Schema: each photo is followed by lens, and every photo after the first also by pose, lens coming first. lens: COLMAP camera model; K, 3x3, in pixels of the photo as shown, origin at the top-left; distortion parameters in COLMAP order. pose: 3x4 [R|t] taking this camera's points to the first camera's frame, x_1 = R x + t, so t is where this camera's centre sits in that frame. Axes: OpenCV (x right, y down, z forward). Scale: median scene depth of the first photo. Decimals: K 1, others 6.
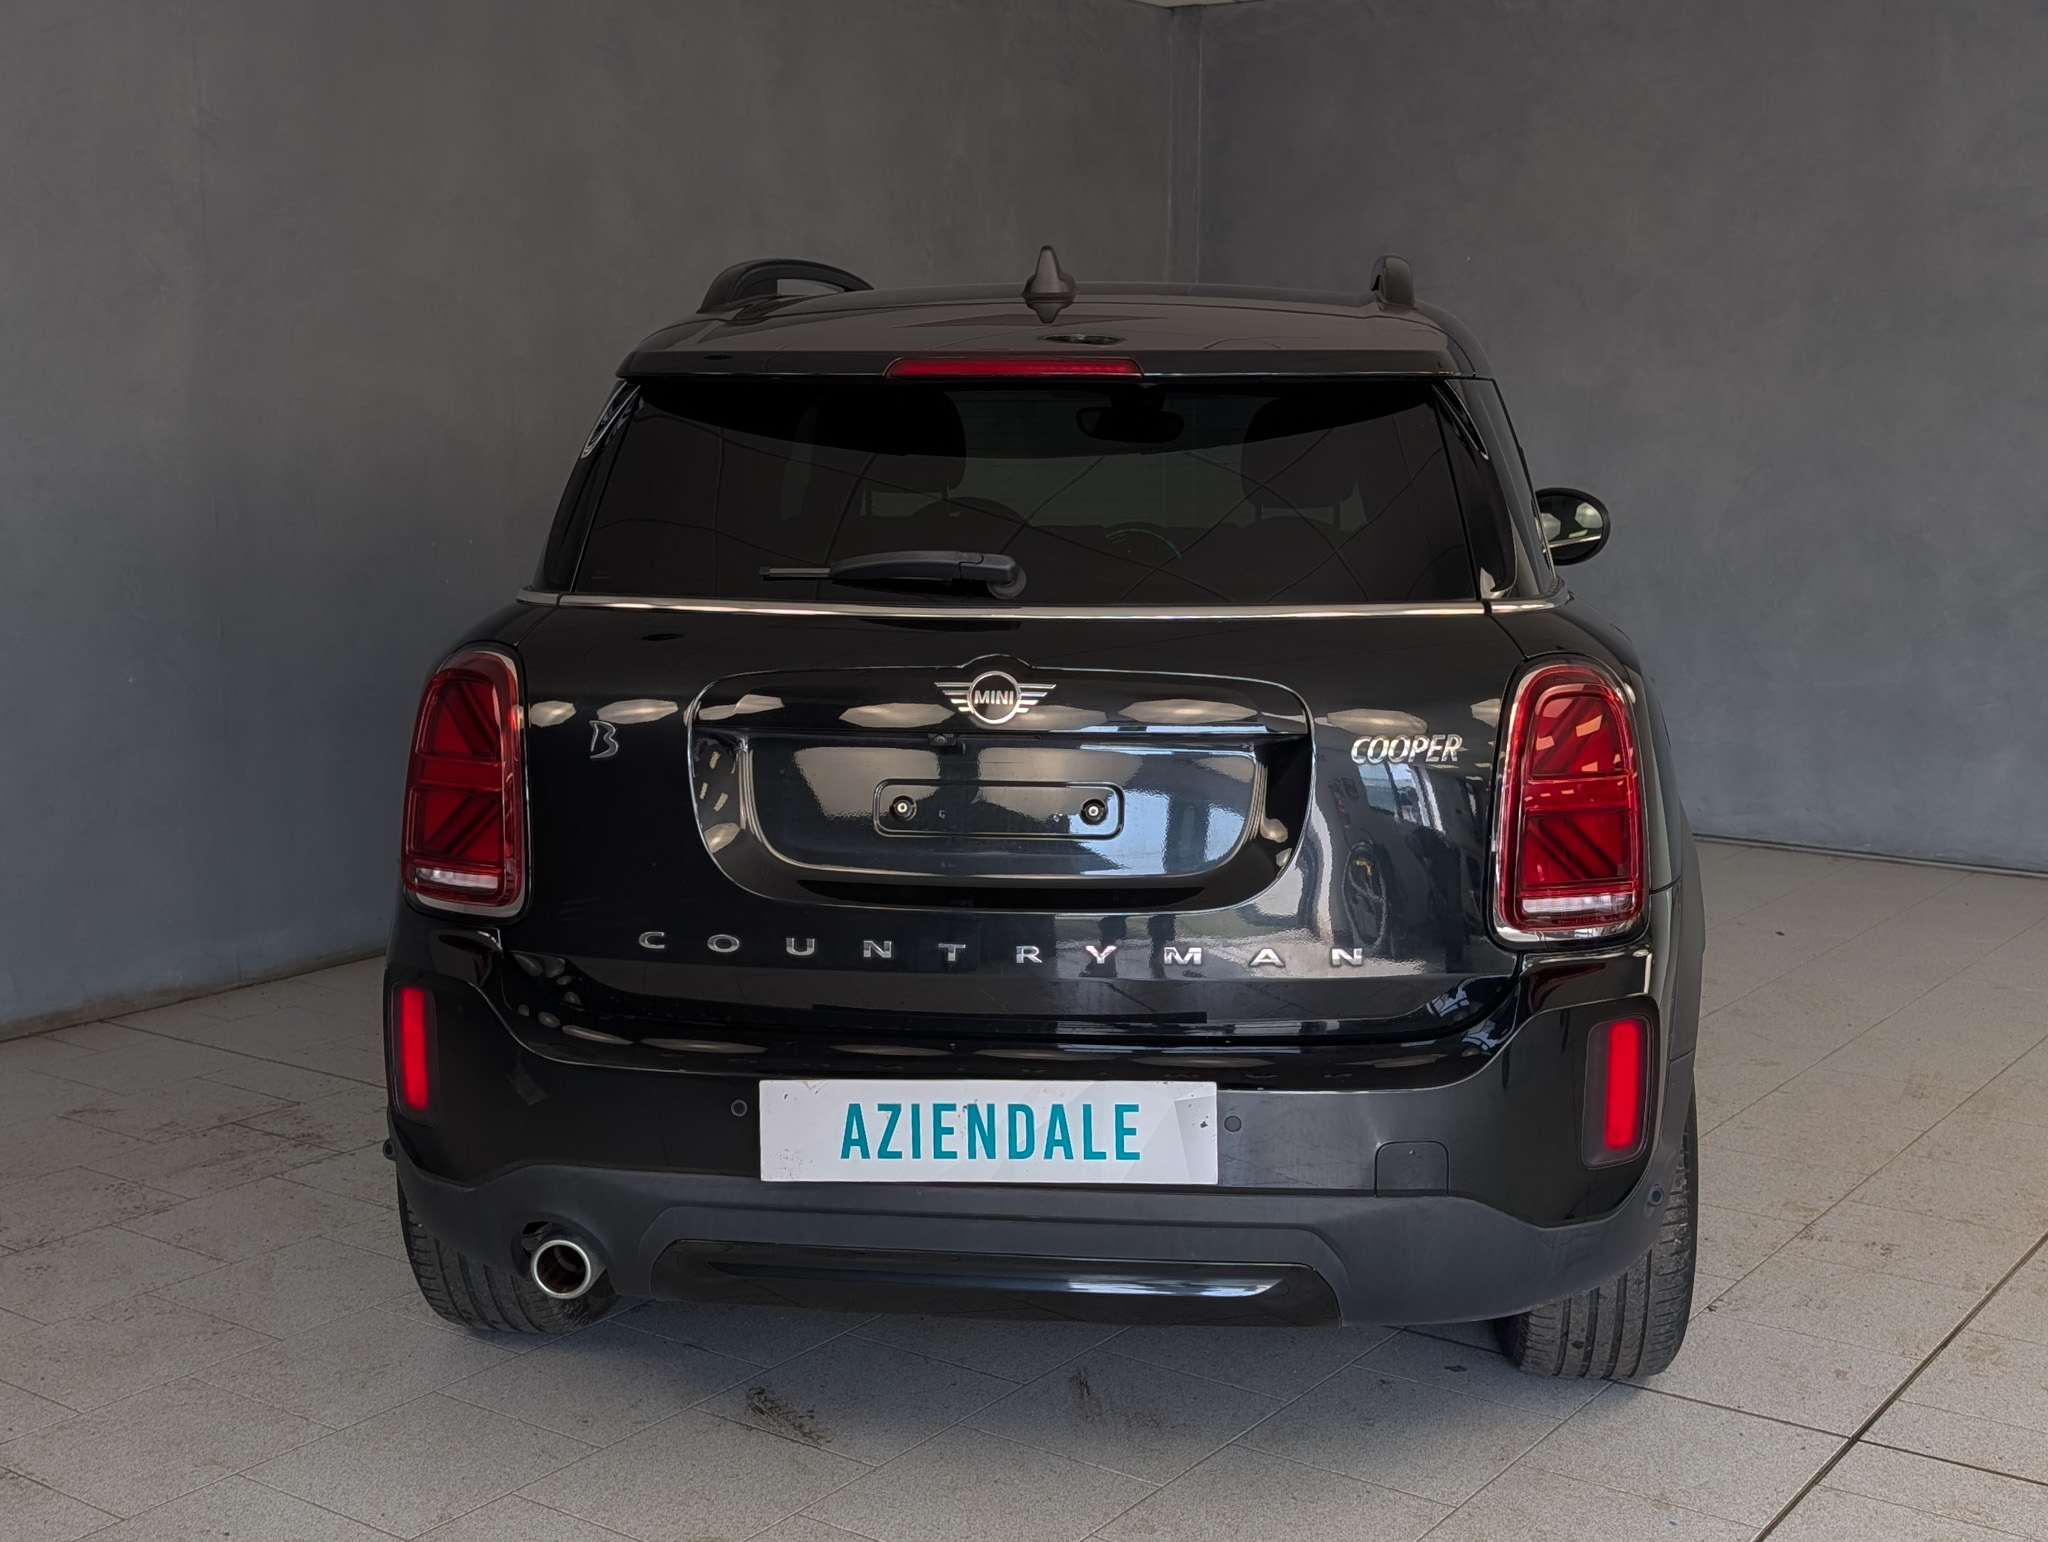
lens RADIAL K [[1883.8, 0, 1024.0], [0, 1883.8, 771.0], [0, 0, 1]] dist [0.115282, -0.183183]
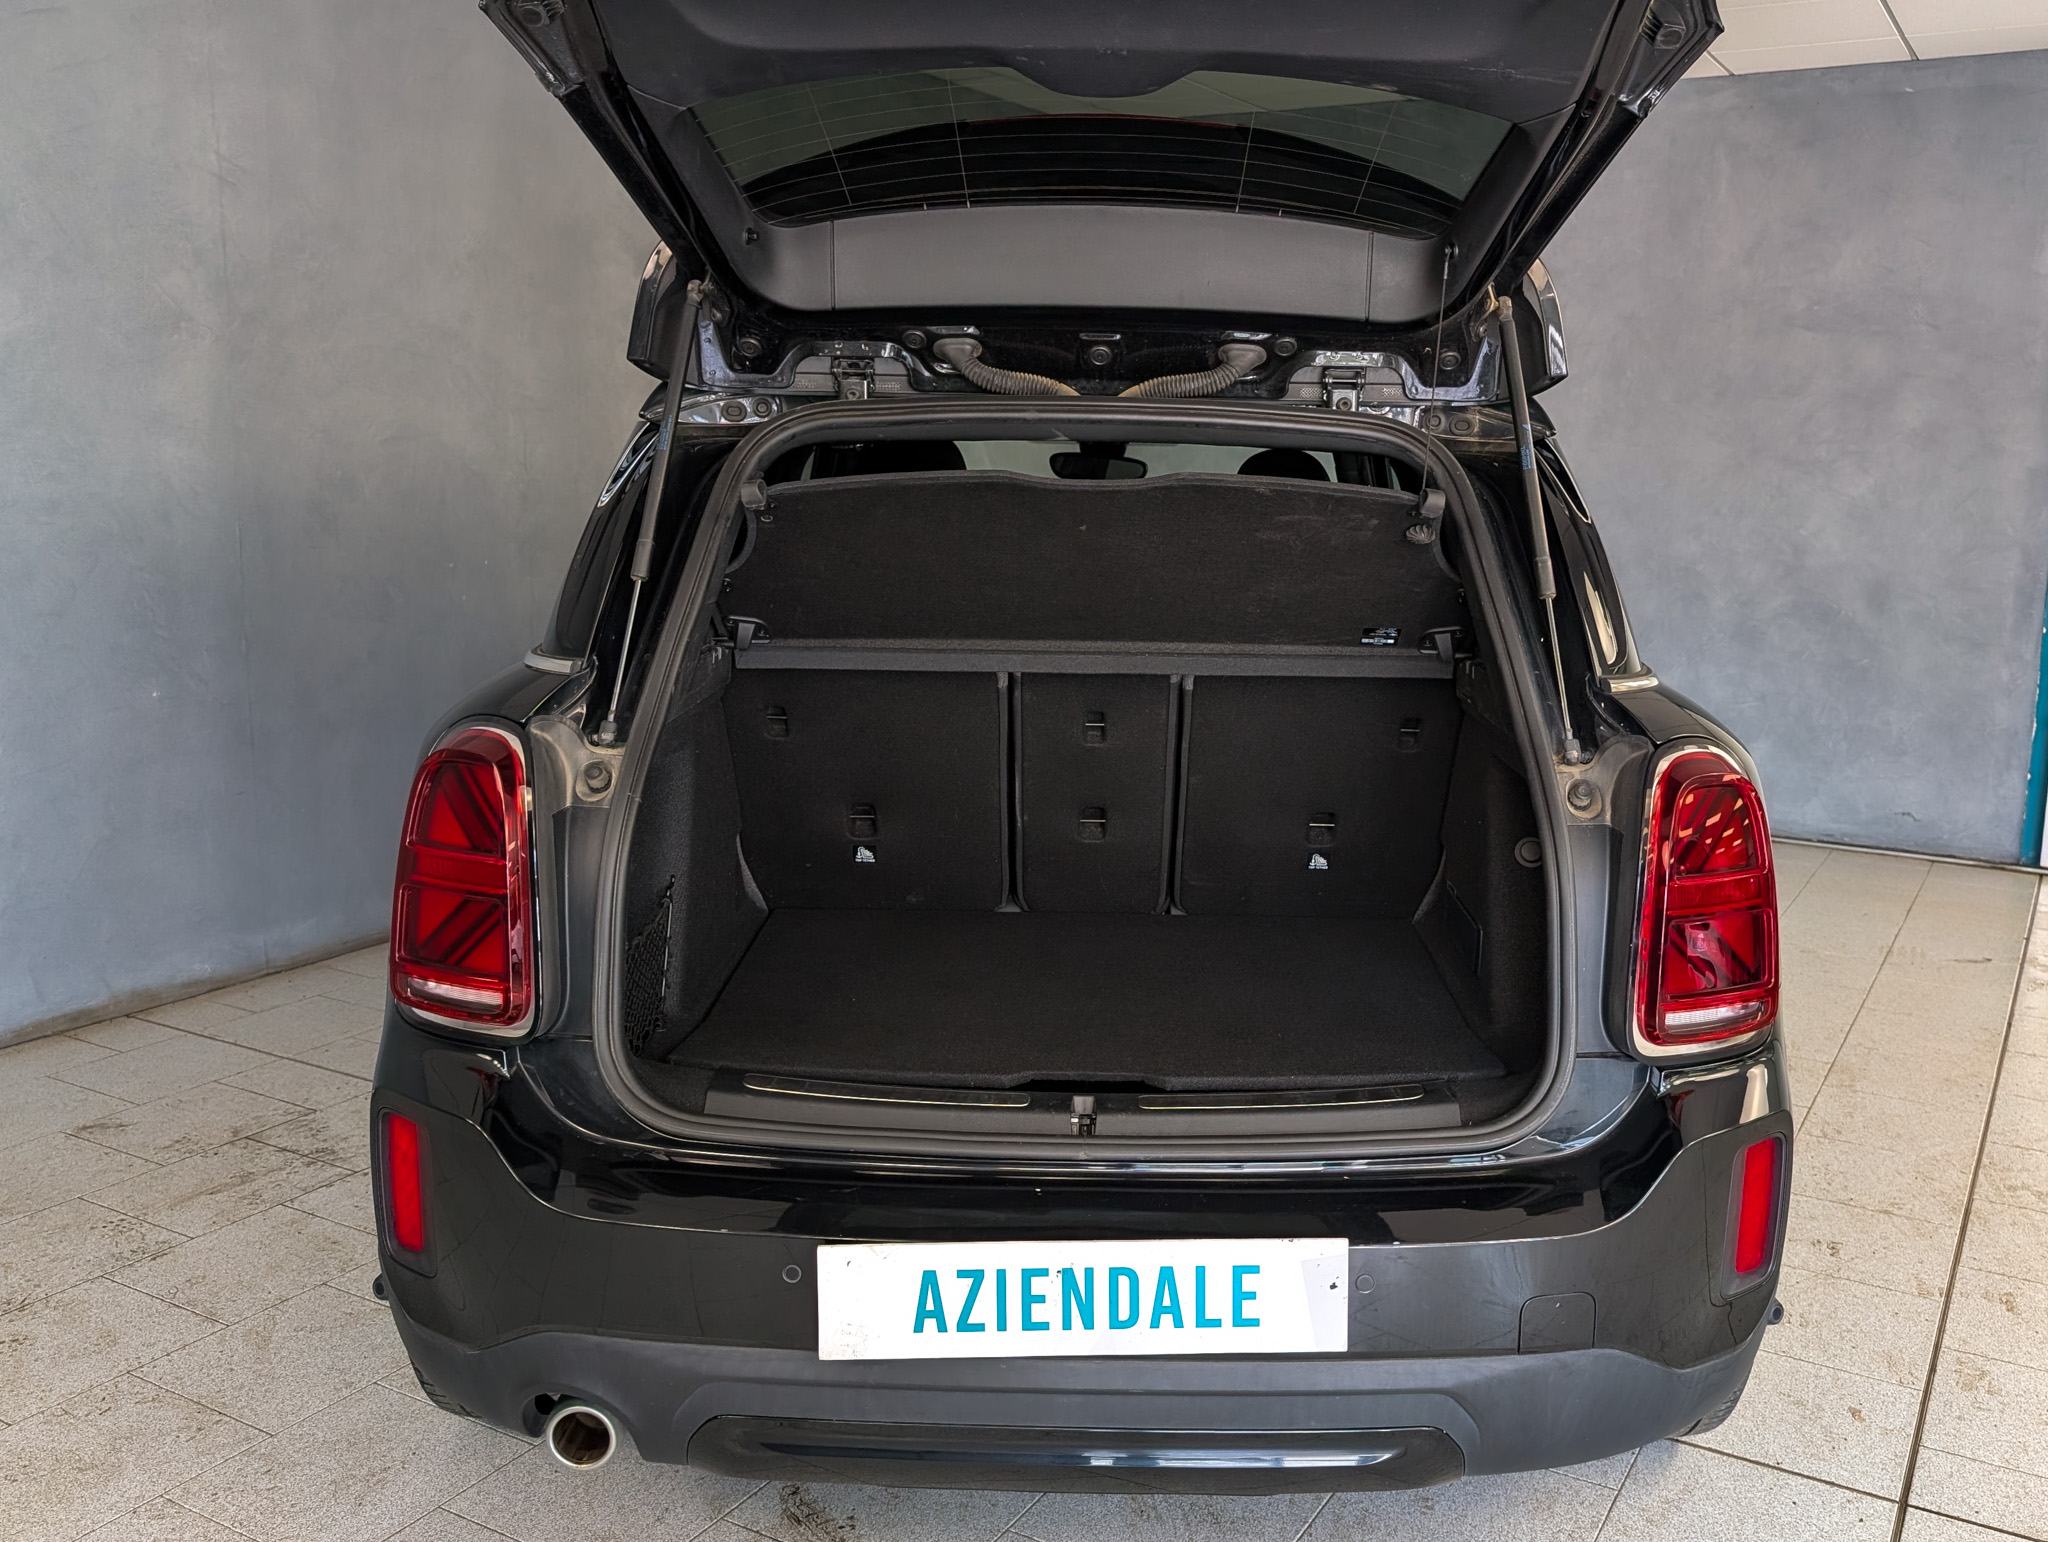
lens RADIAL K [[1446.8, 0, 1070.2], [0, 1446.8, 740.8], [0, 0, 1]] dist [0.008499, 0.007694]
pose [[0.995423, -0.000744, 0.095561, -0.081358], [-0.000417, 0.999926, 0.012135, -0.066321], [-0.095563, -0.012119, 0.995350, 0.314189]]
